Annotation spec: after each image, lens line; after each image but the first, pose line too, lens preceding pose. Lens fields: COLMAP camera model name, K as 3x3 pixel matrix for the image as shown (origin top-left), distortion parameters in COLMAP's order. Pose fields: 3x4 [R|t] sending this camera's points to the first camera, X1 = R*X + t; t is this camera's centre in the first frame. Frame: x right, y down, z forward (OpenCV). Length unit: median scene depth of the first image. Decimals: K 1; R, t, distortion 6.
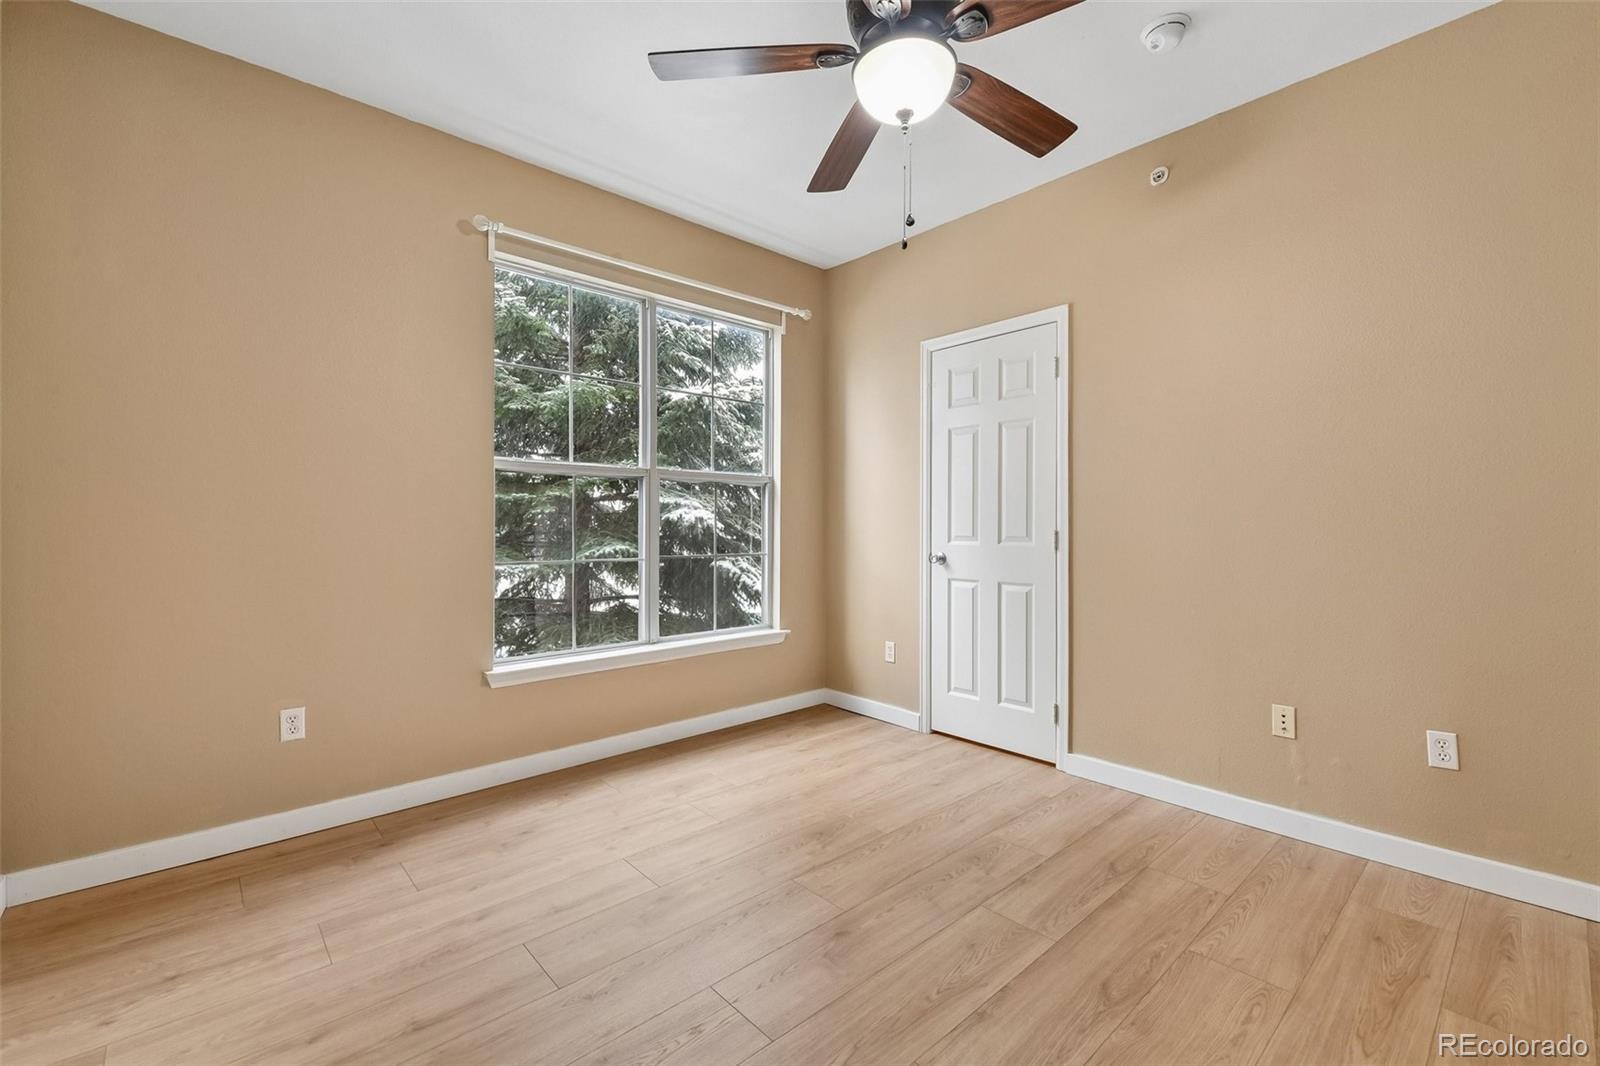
lens RADIAL K [[677.3, 0, 815.6], [0, 677.3, 531.3], [0, 0, 1]] dist [0.005690, -0.004397]
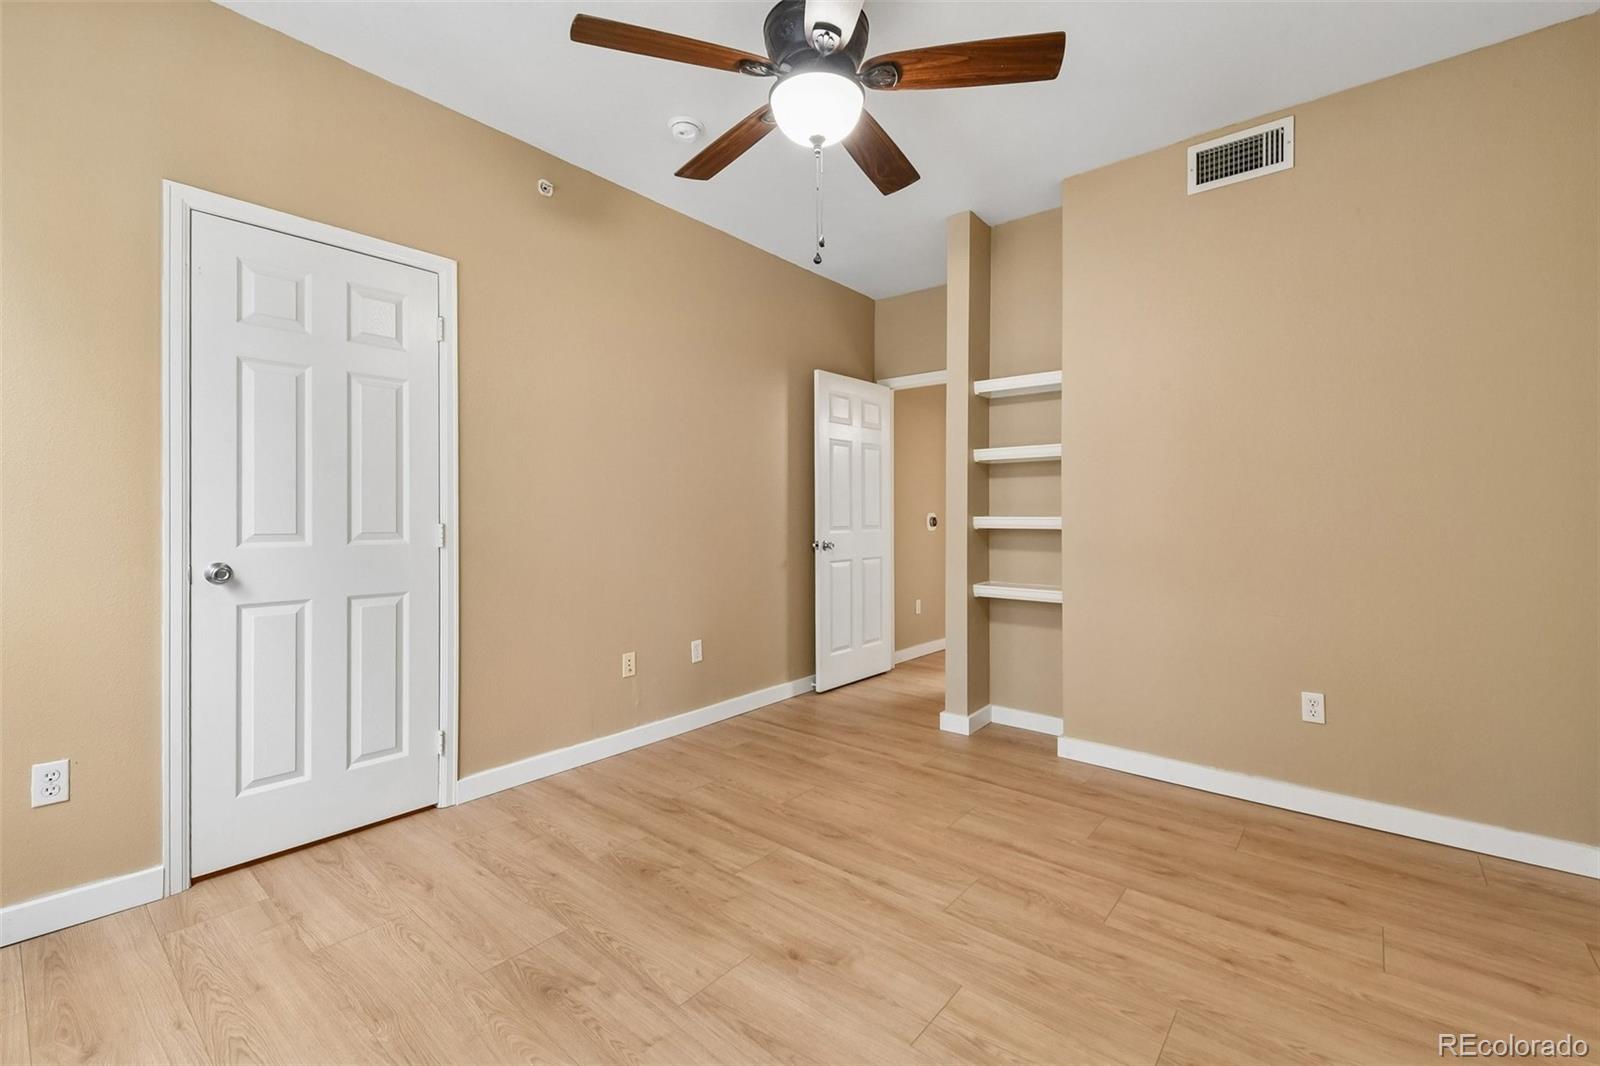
lens RADIAL K [[677.3, 0, 803.3], [0, 677.3, 518.5], [0, 0, 1]] dist [0.005690, -0.004397]
pose [[-0.137150, -0.001792, 0.990549, -0.623131], [0.007731, 0.999966, 0.002880, -0.007148], [-0.990520, 0.008053, -0.137131, 0.779774]]
